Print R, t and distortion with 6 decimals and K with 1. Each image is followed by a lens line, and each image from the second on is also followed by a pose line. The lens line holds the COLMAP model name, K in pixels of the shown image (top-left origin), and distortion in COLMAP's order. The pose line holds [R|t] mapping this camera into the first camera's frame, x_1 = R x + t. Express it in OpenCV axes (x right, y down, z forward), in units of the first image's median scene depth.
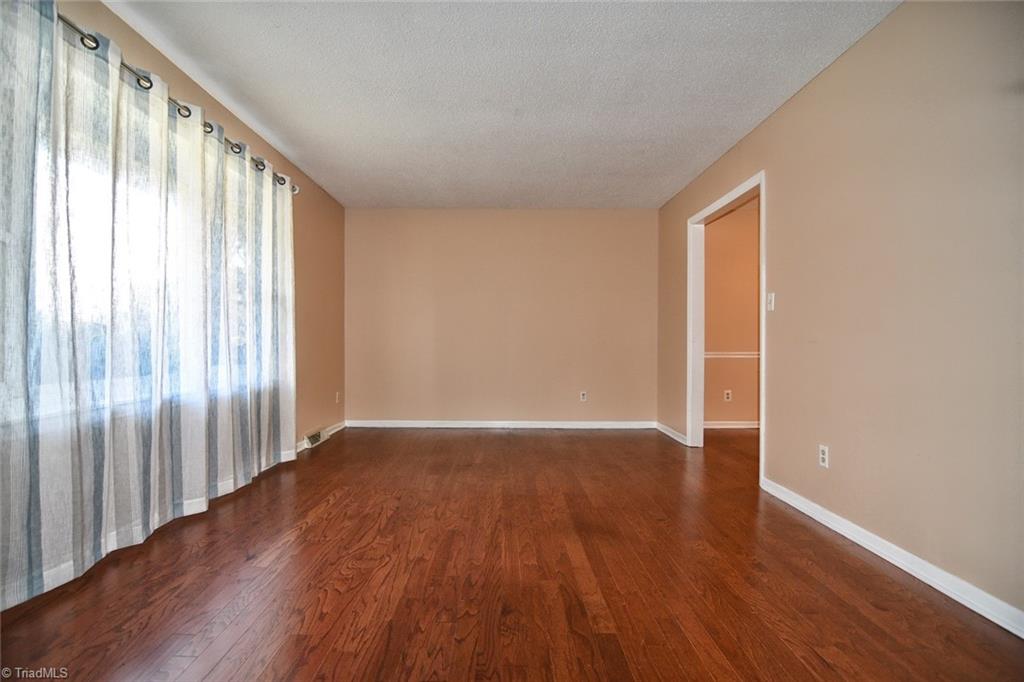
lens RADIAL K [[495.1, 0, 511.2], [0, 495.1, 345.4], [0, 0, 1]] dist [-0.005382, -0.010676]
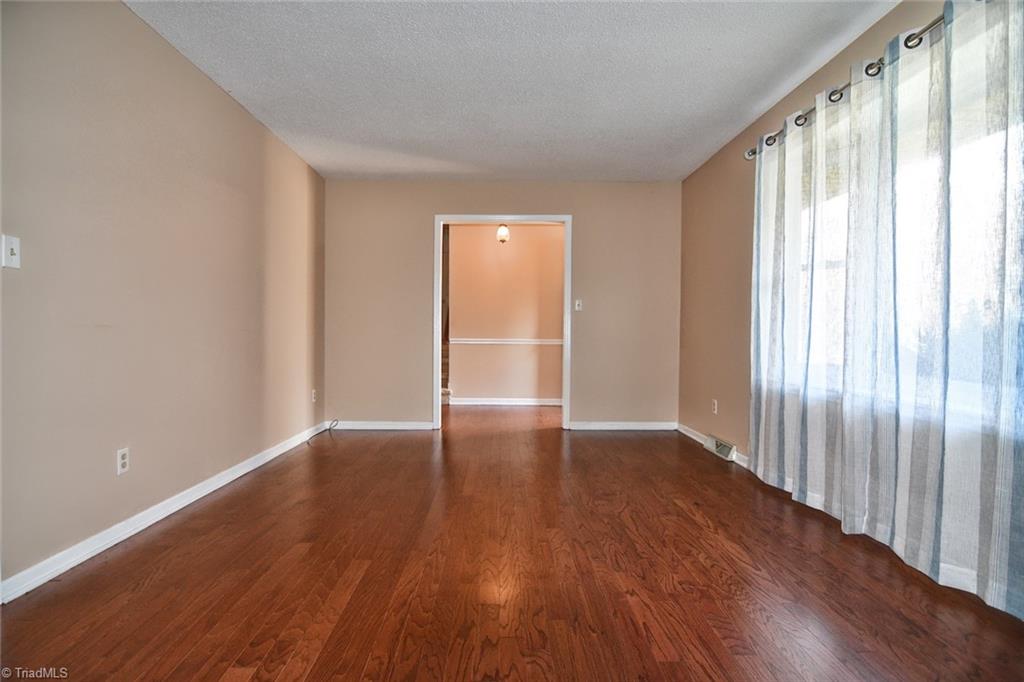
lens RADIAL K [[495.1, 0, 515.1], [0, 495.1, 345.3], [0, 0, 1]] dist [-0.005382, -0.010676]
pose [[-0.999851, -0.012729, -0.011639, -0.031131], [-0.013008, 0.999621, 0.024251, -0.004214], [0.011326, 0.024399, -0.999638, 1.851241]]
